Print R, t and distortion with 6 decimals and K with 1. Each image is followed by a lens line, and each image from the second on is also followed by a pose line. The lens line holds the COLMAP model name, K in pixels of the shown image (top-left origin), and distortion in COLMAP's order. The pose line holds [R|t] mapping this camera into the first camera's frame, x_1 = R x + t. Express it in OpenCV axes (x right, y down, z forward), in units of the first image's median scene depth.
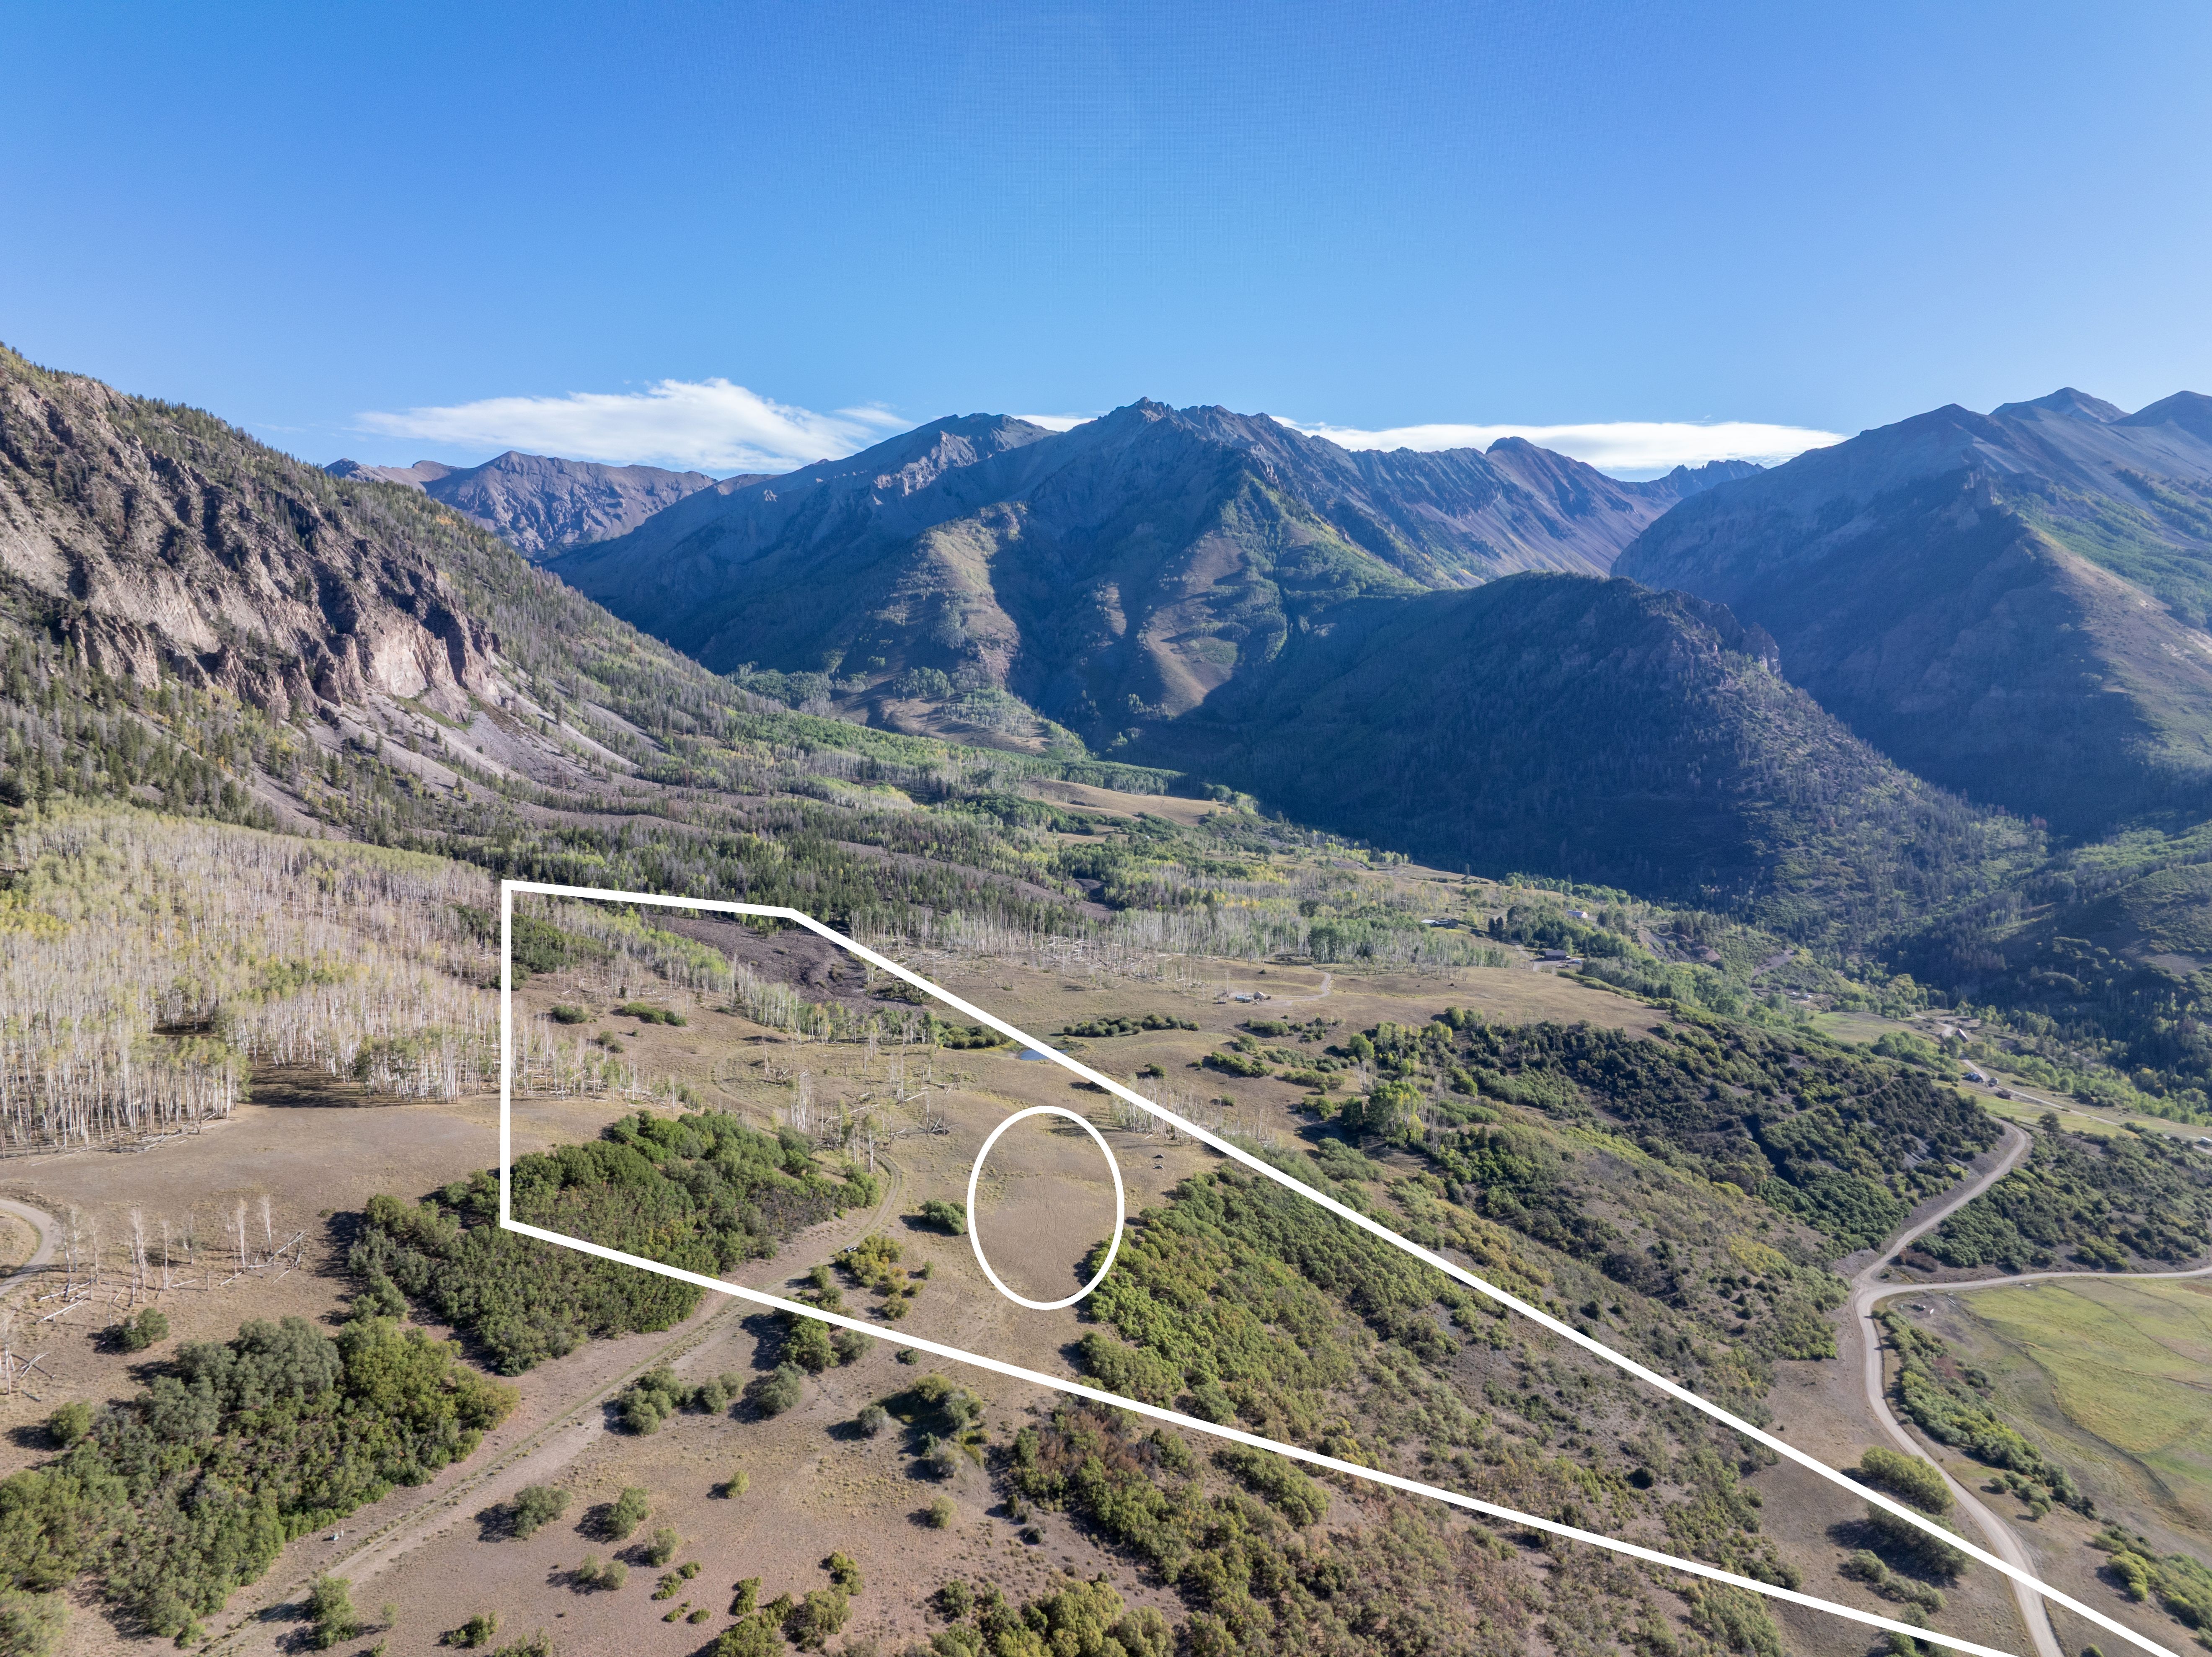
lens RADIAL K [[1553.7, 0, 1102.6], [0, 1553.7, 836.2], [0, 0, 1]] dist [-0.032967, -0.000919]
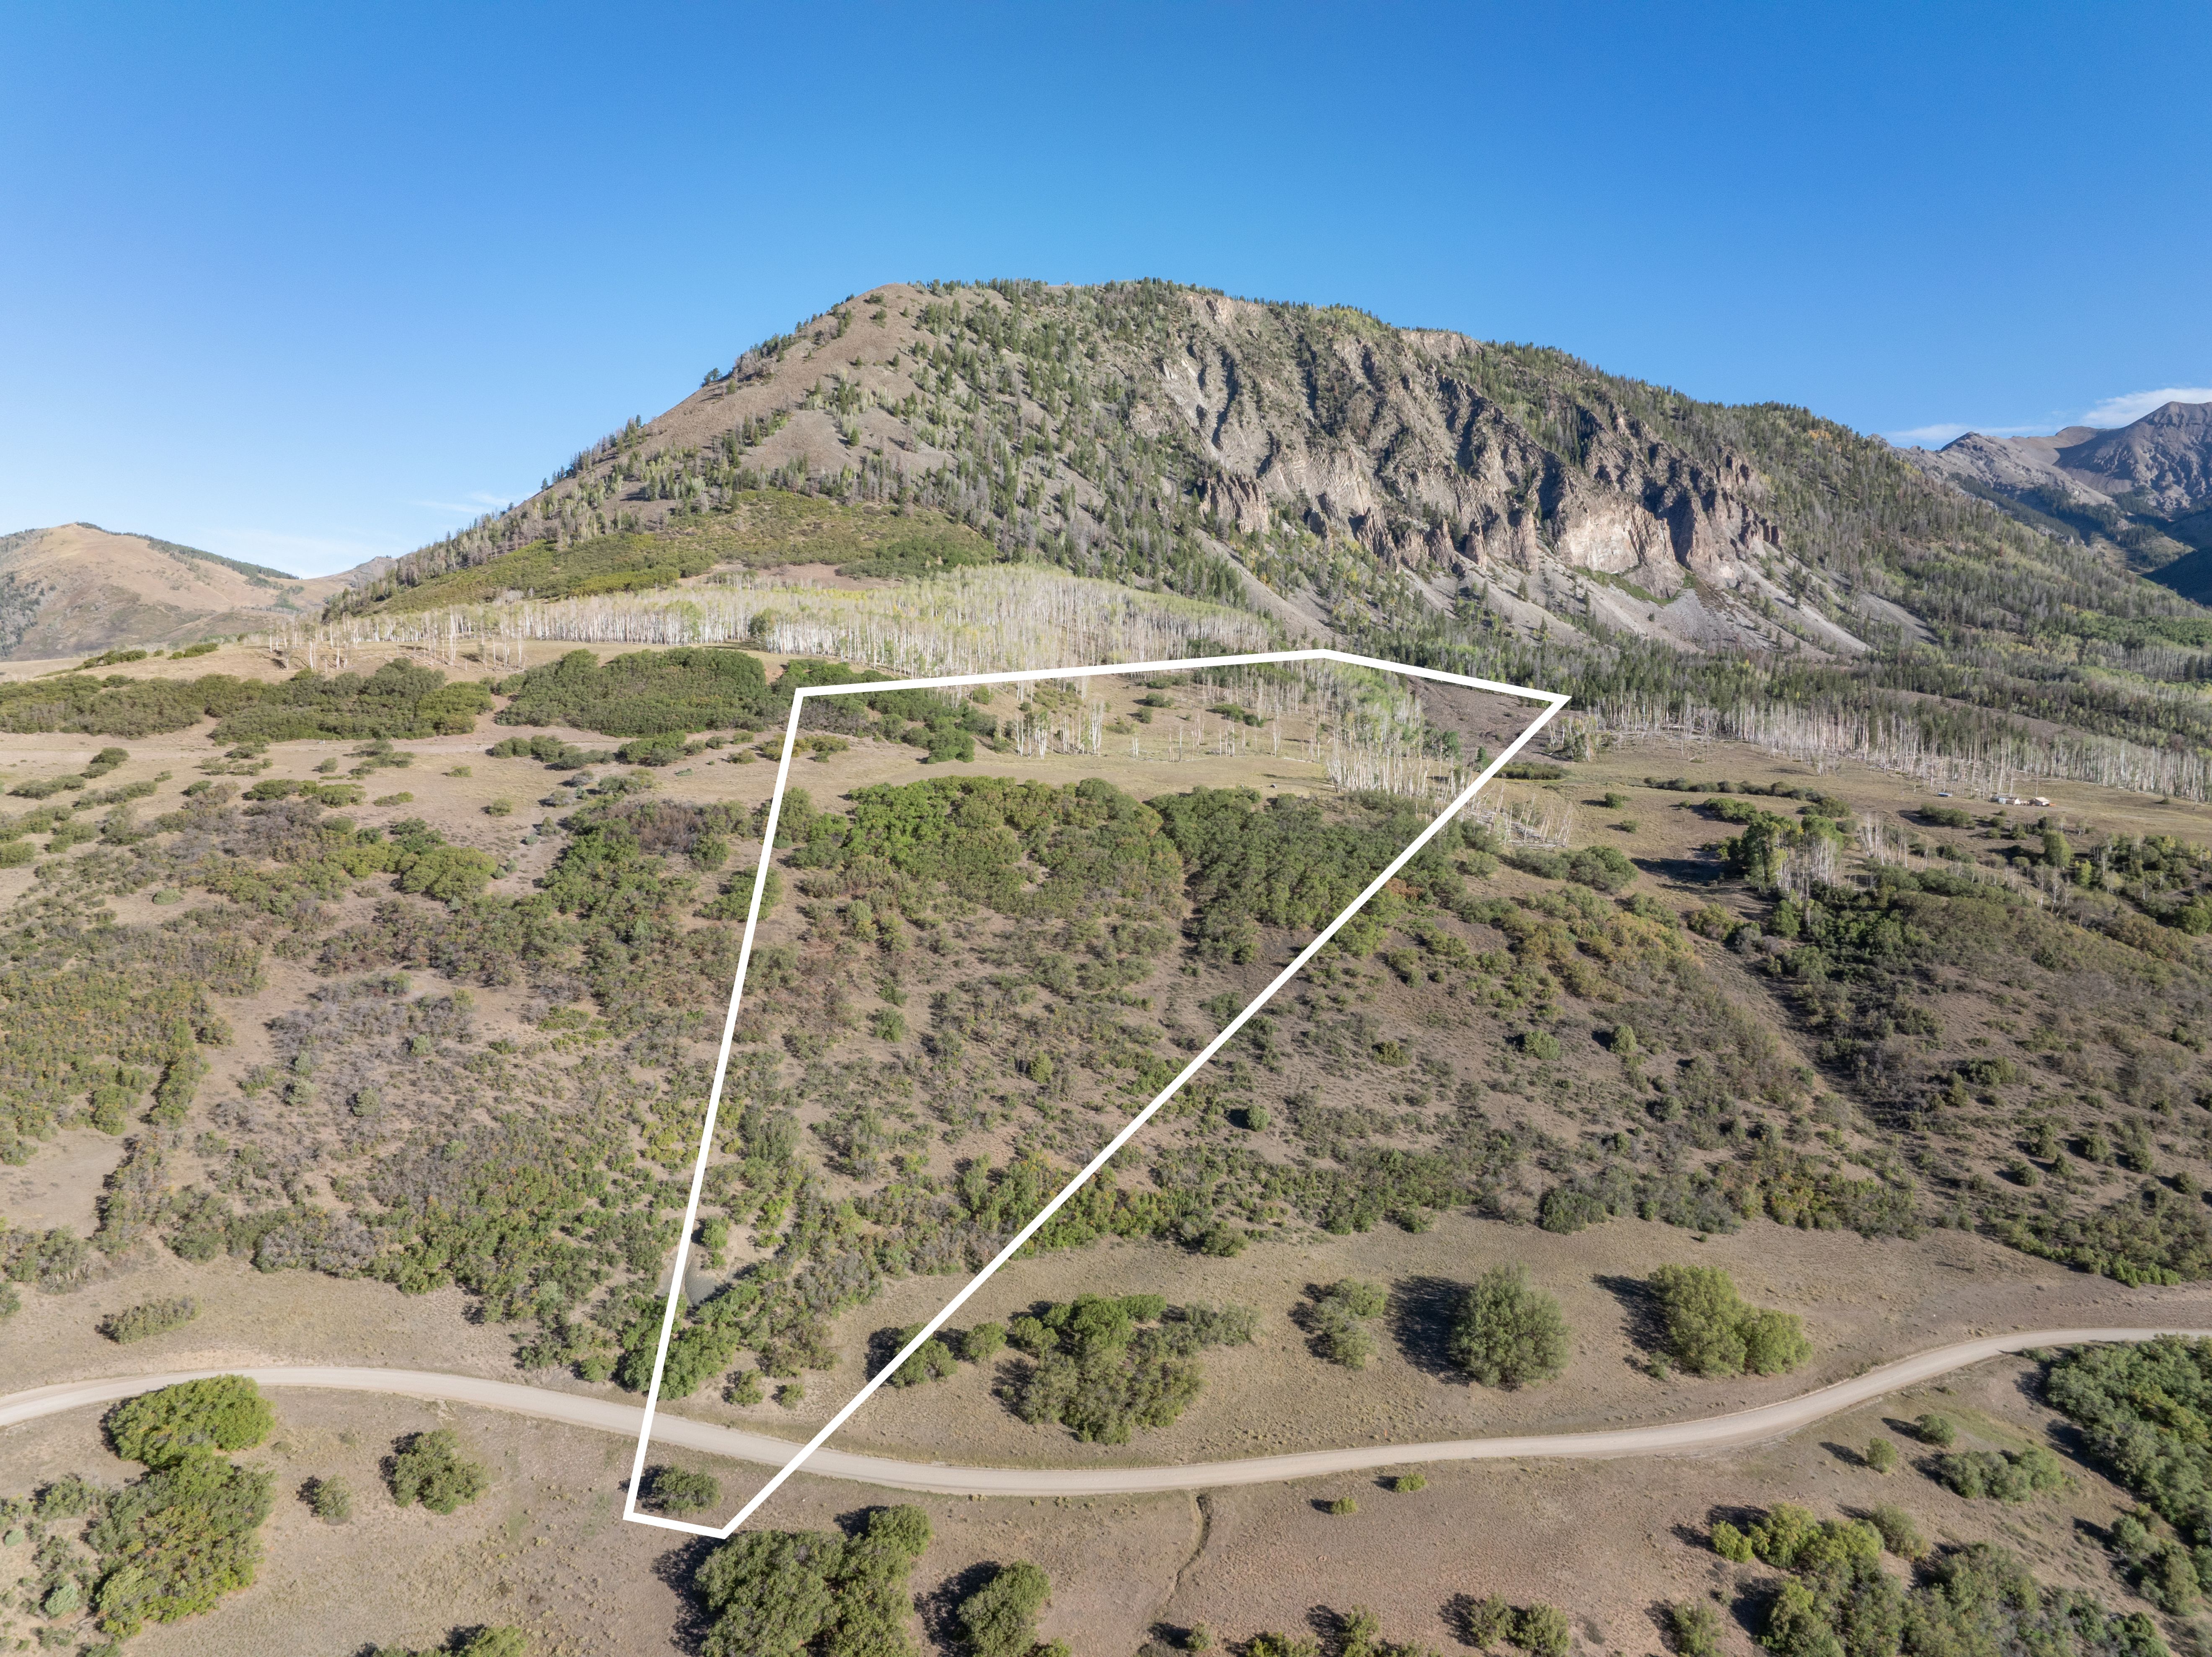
lens RADIAL K [[1553.7, 0, 1102.5], [0, 1553.7, 833.0], [0, 0, 1]] dist [-0.032967, -0.000919]
pose [[0.518267, 0.078437, -0.851614, 0.292421], [-0.088218, 0.995376, 0.037990, 0.079653], [0.850657, 0.055439, 0.522790, 0.165331]]
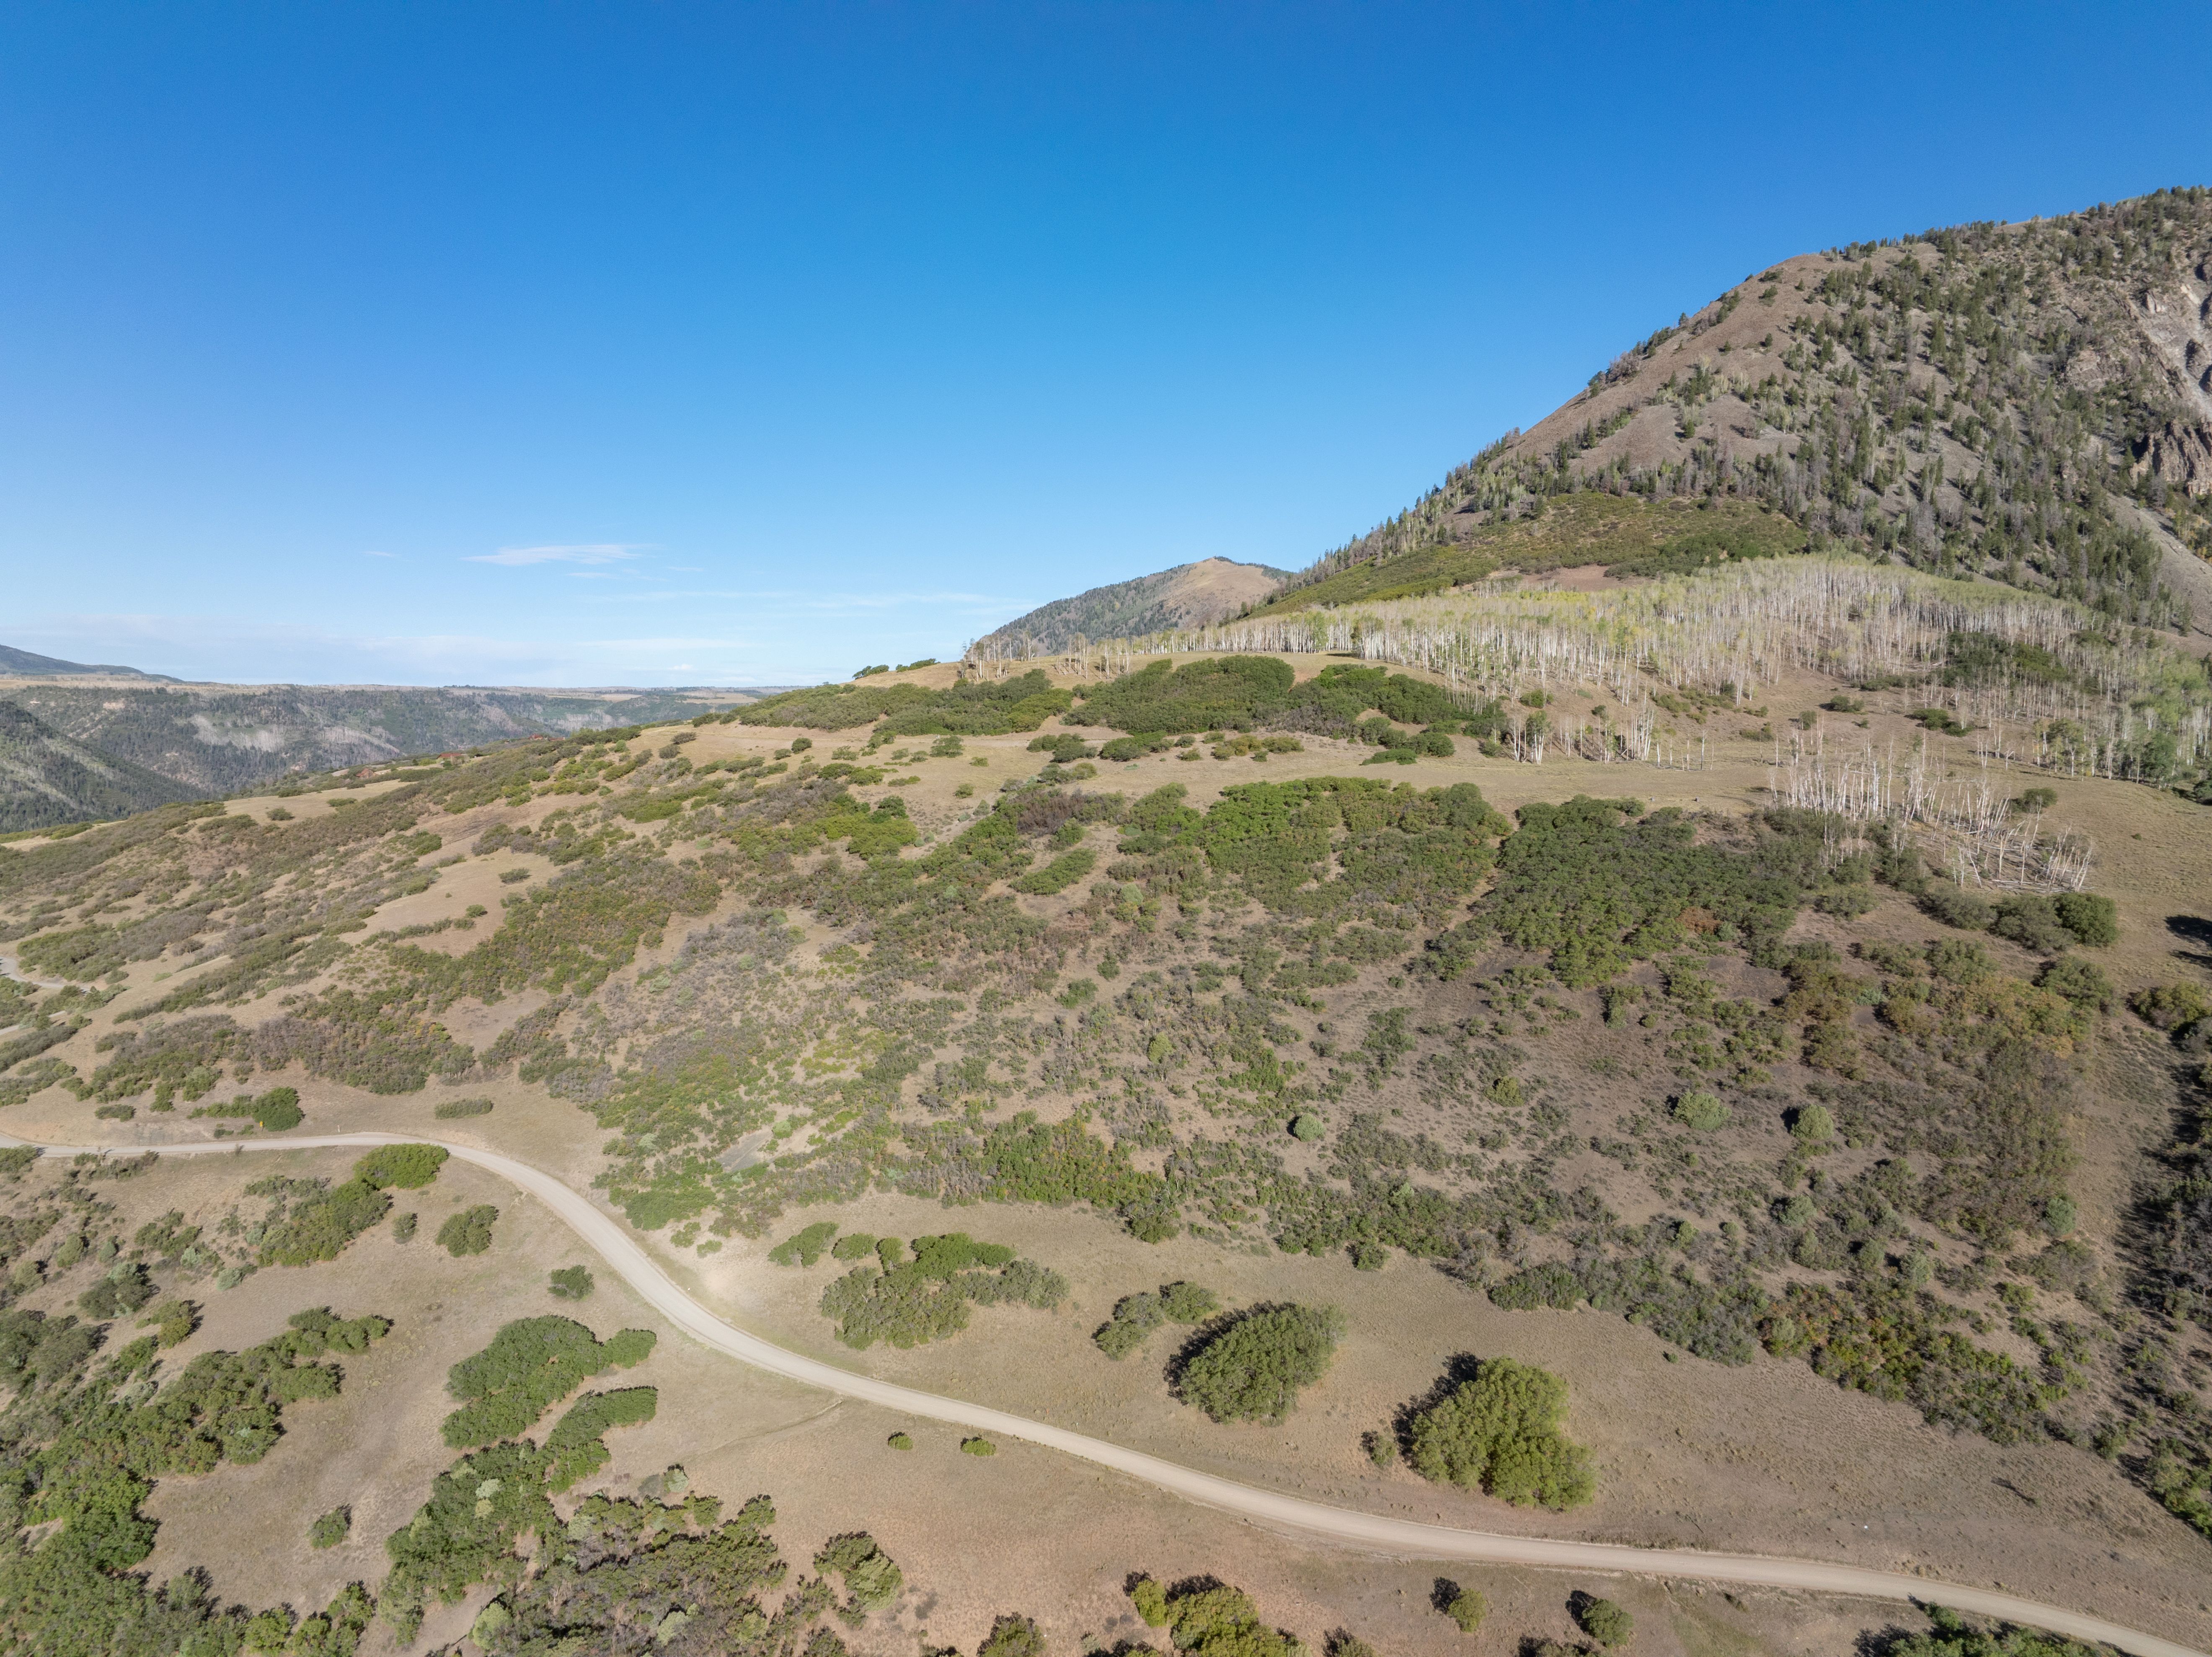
lens RADIAL K [[1553.7, 0, 1103.2], [0, 1553.7, 818.7], [0, 0, 1]] dist [-0.032967, -0.000919]
pose [[-0.147983, 0.076611, -0.986018, 0.335372], [-0.097285, 0.991032, 0.091601, 0.065989], [0.984194, 0.109480, -0.139202, 0.309568]]
